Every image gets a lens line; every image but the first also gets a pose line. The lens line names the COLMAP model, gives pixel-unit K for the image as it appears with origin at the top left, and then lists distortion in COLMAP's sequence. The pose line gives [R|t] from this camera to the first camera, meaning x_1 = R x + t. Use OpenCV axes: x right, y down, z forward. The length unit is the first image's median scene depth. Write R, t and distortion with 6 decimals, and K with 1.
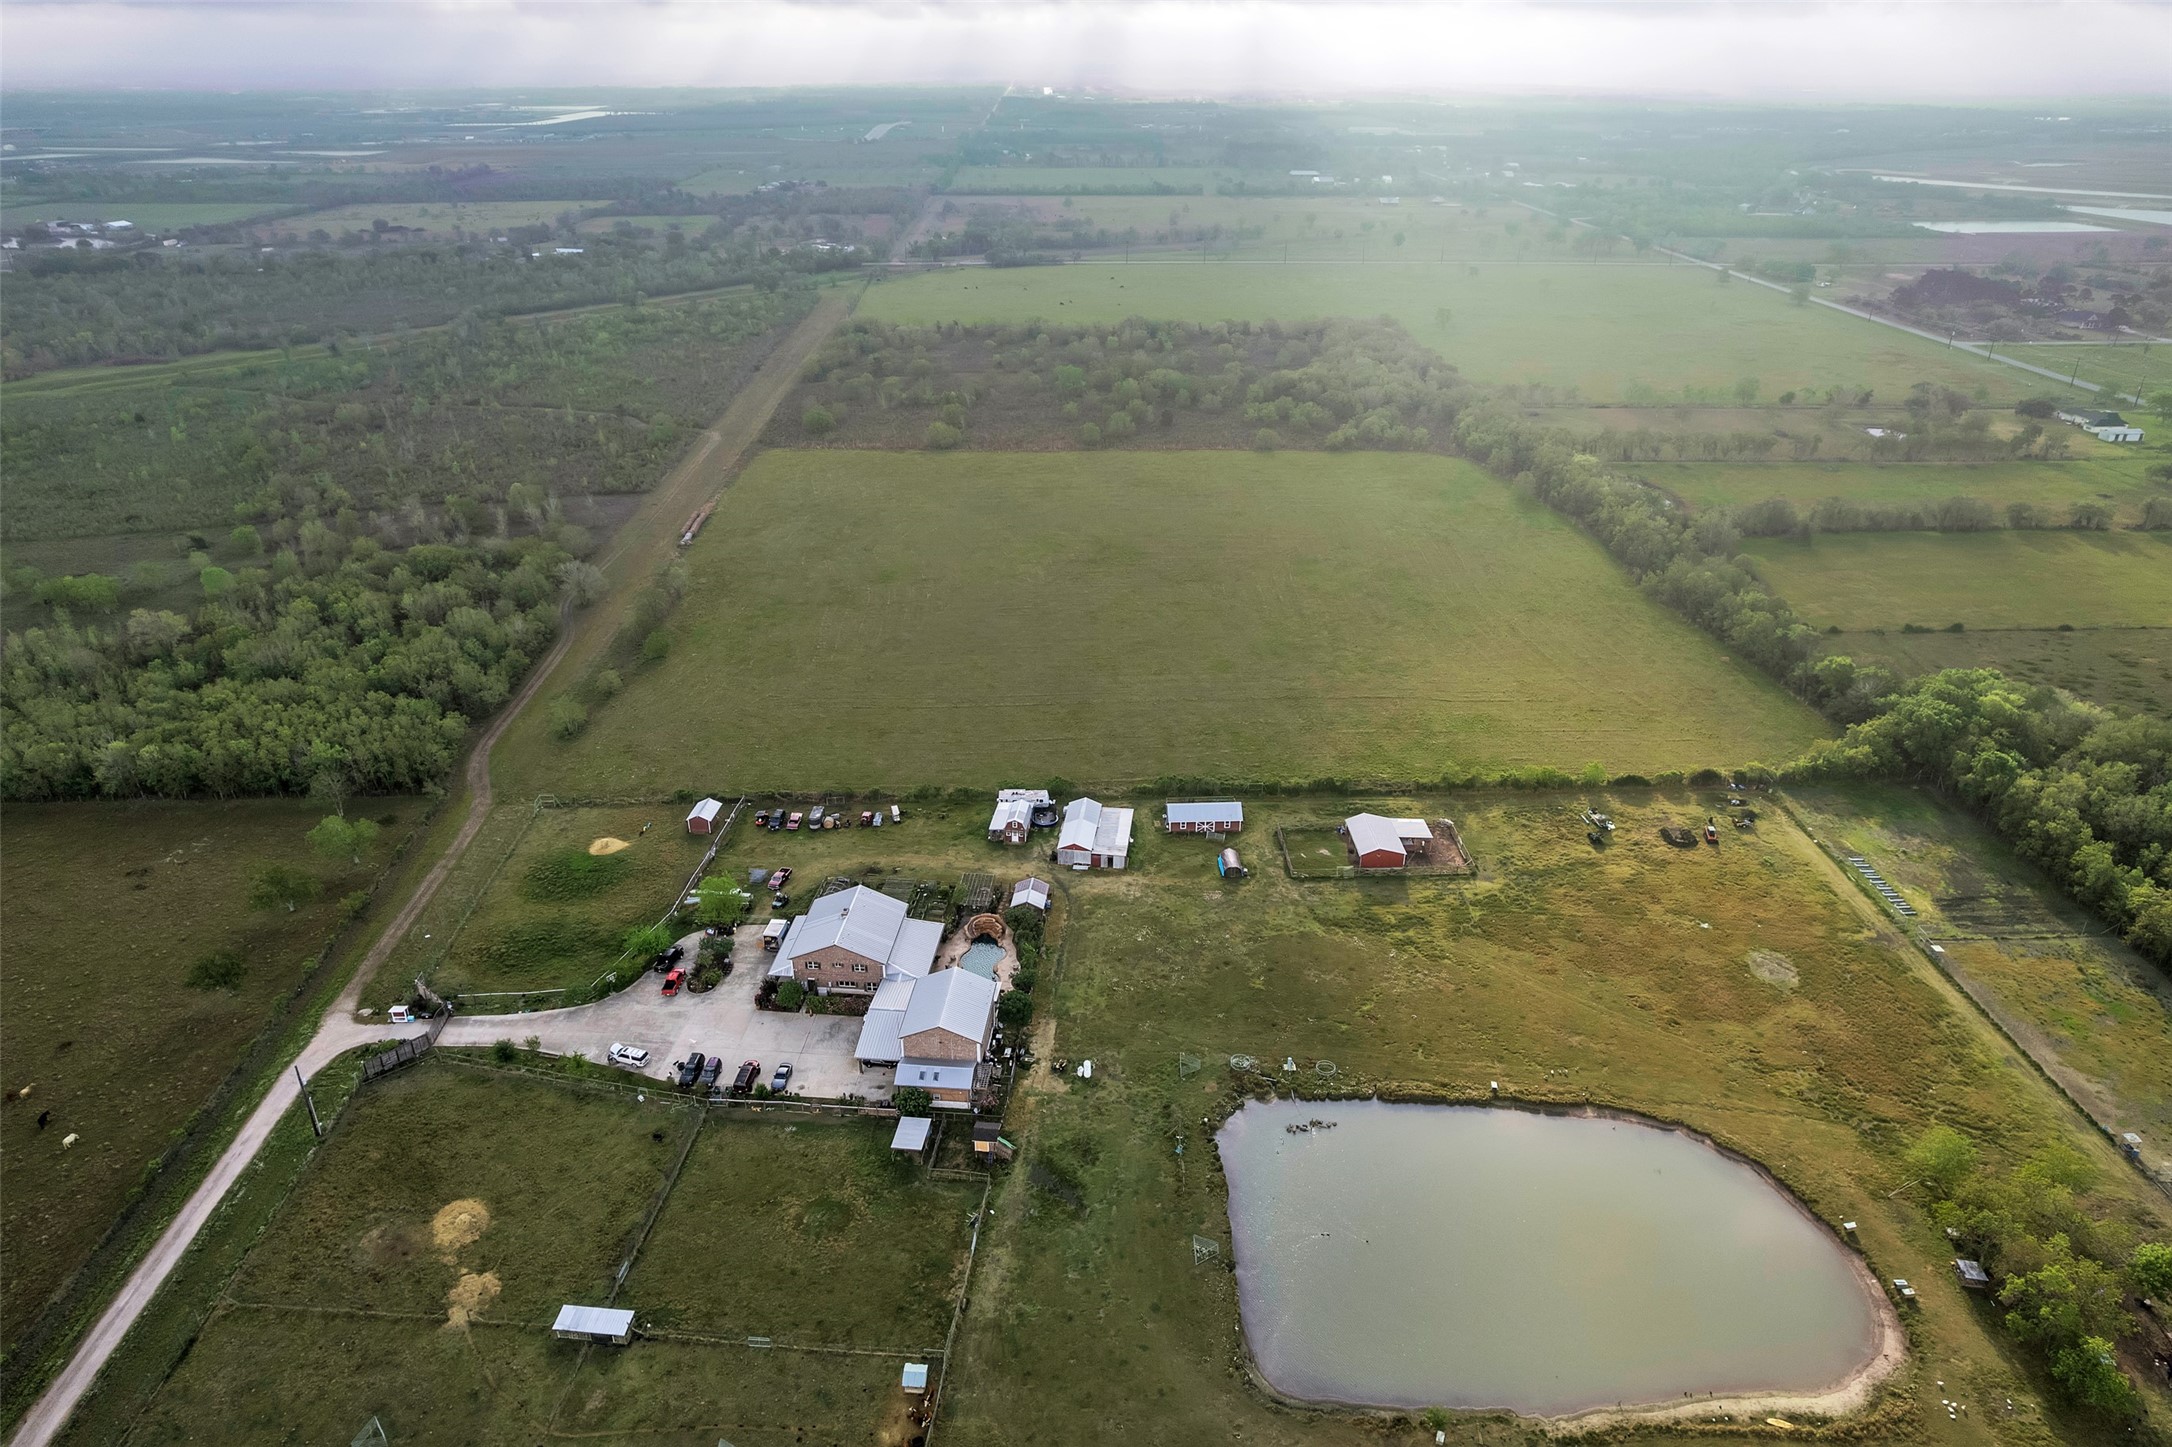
lens RADIAL K [[1408.0, 0, 1089.7], [0, 1408.0, 727.3], [0, 0, 1]] dist [-0.077646, 0.069598]
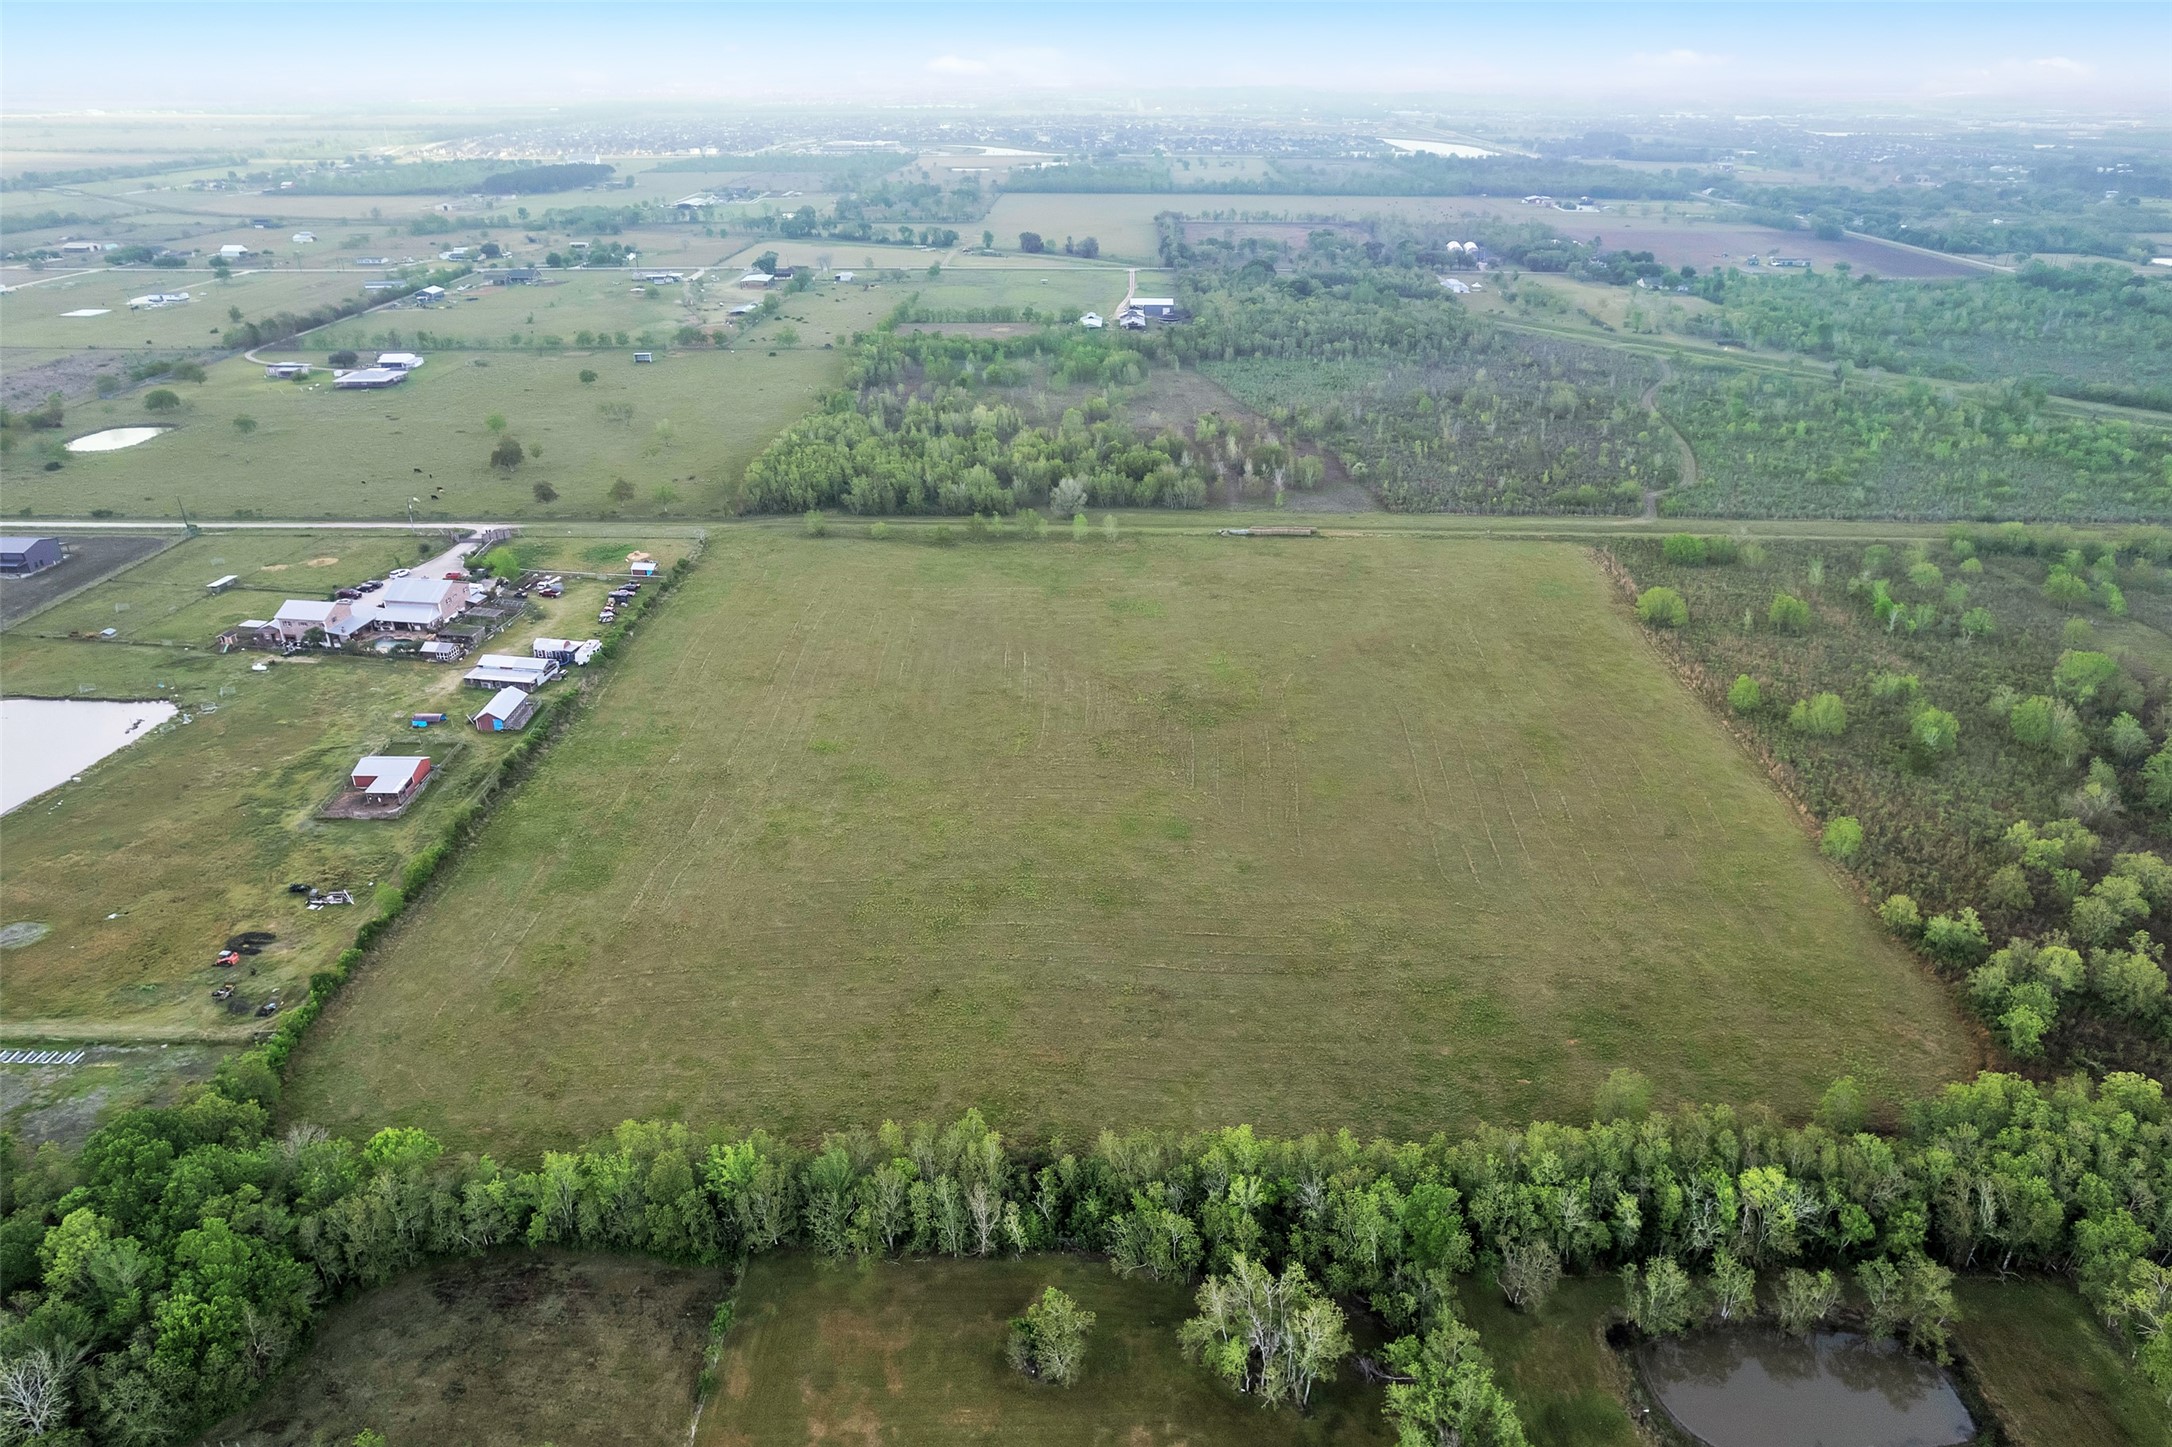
lens RADIAL K [[1408.0, 0, 1089.7], [0, 1408.0, 727.3], [0, 0, 1]] dist [-0.077646, 0.069598]
pose [[-0.057363, 0.433615, -0.899271, 0.555867], [-0.438911, 0.798083, 0.412821, -0.312927], [0.896698, 0.418380, 0.144538, 0.637234]]
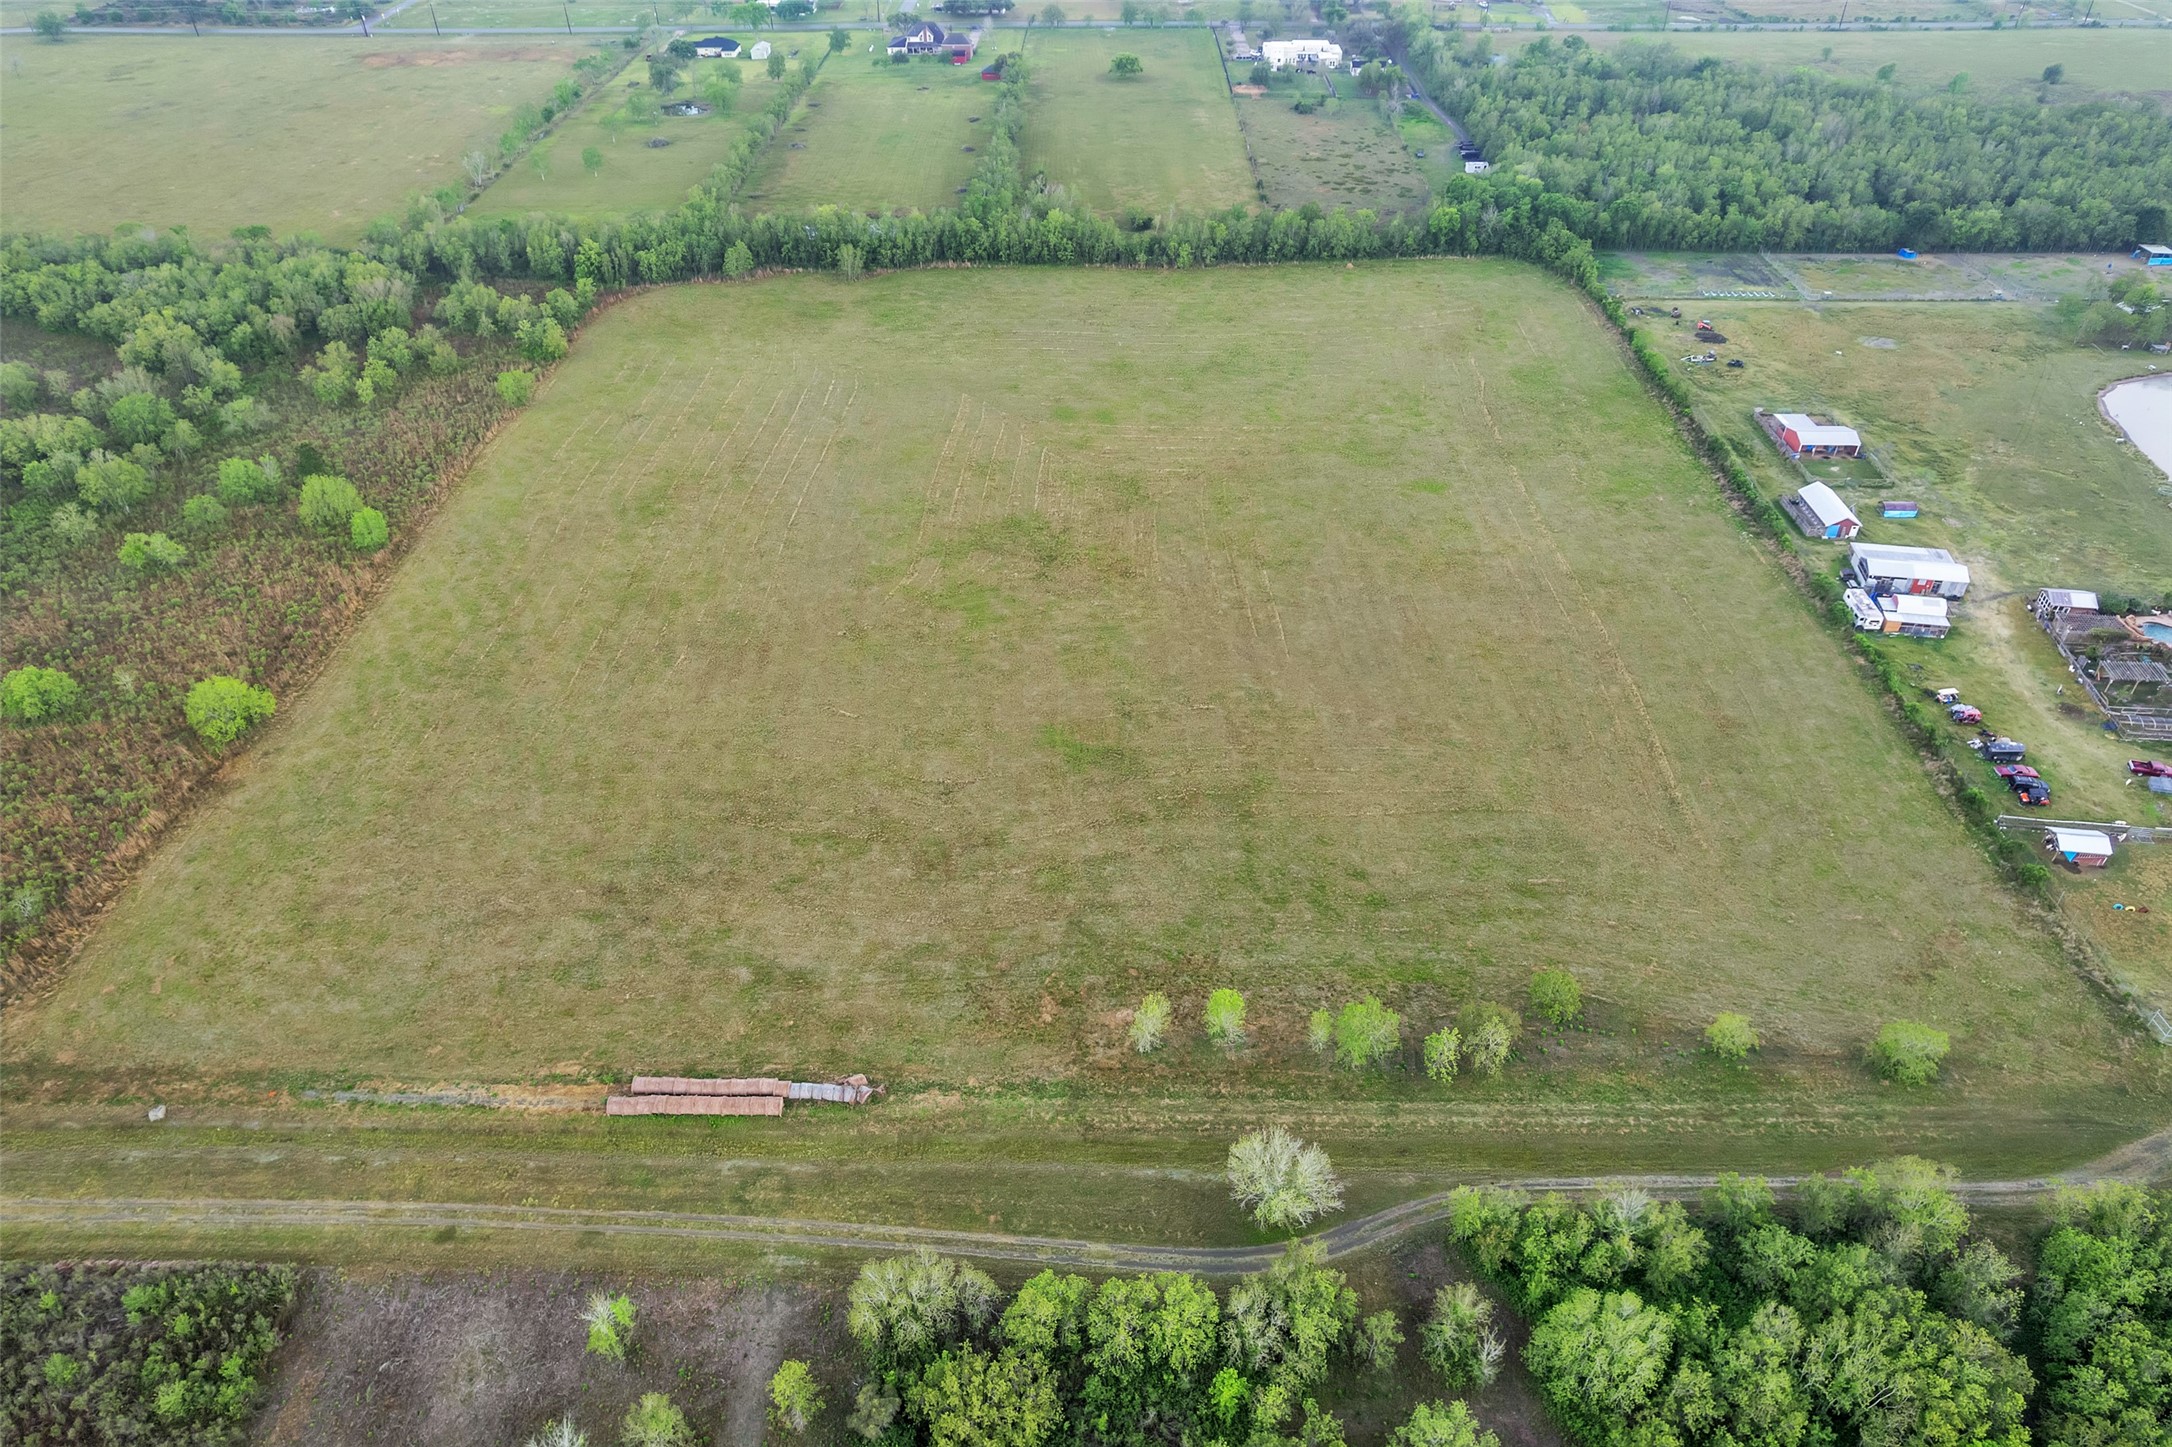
lens RADIAL K [[1425.1, 0, 1090.3], [0, 1425.1, 712.2], [0, 0, 1]] dist [-0.096105, 0.097294]
pose [[0.043501, -0.608086, 0.792678, -0.419967], [0.442528, 0.723076, 0.530407, -0.304859], [-0.895699, 0.327709, 0.300549, 0.609284]]
